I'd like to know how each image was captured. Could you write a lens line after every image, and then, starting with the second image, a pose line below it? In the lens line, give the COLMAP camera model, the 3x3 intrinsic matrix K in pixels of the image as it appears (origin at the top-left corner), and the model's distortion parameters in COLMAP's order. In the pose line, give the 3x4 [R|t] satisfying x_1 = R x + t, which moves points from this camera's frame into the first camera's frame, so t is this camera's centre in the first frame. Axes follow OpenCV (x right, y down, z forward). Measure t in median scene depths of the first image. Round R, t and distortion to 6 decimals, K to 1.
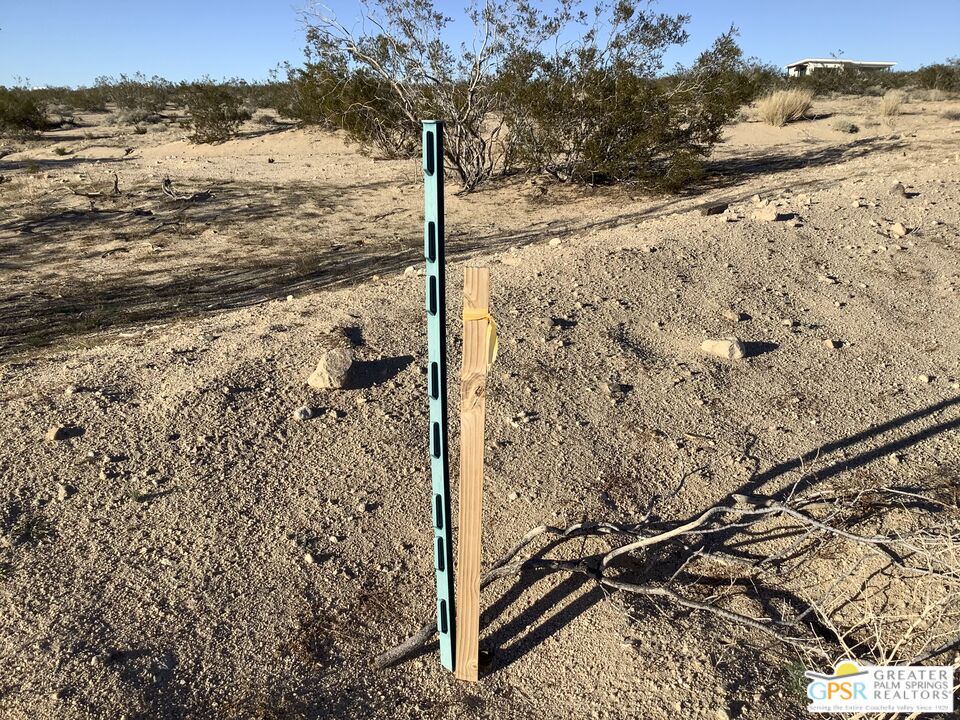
lens RADIAL K [[862.4, 0, 478.5], [0, 862.4, 354.6], [0, 0, 1]] dist [0.110344, -0.222406]
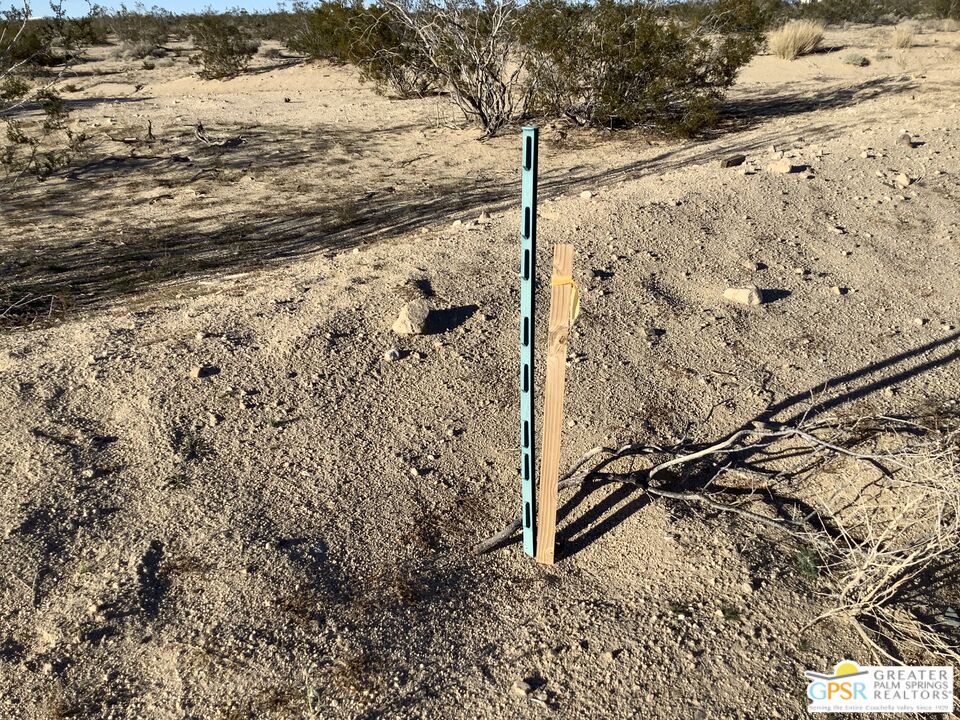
lens RADIAL K [[862.4, 0, 481.5], [0, 862.4, 356.8], [0, 0, 1]] dist [0.110344, -0.222406]
pose [[0.999998, -0.002028, -0.000586, -0.071774], [0.002067, 0.997019, 0.077126, -0.019414], [0.000428, -0.077127, 0.997021, -0.168759]]
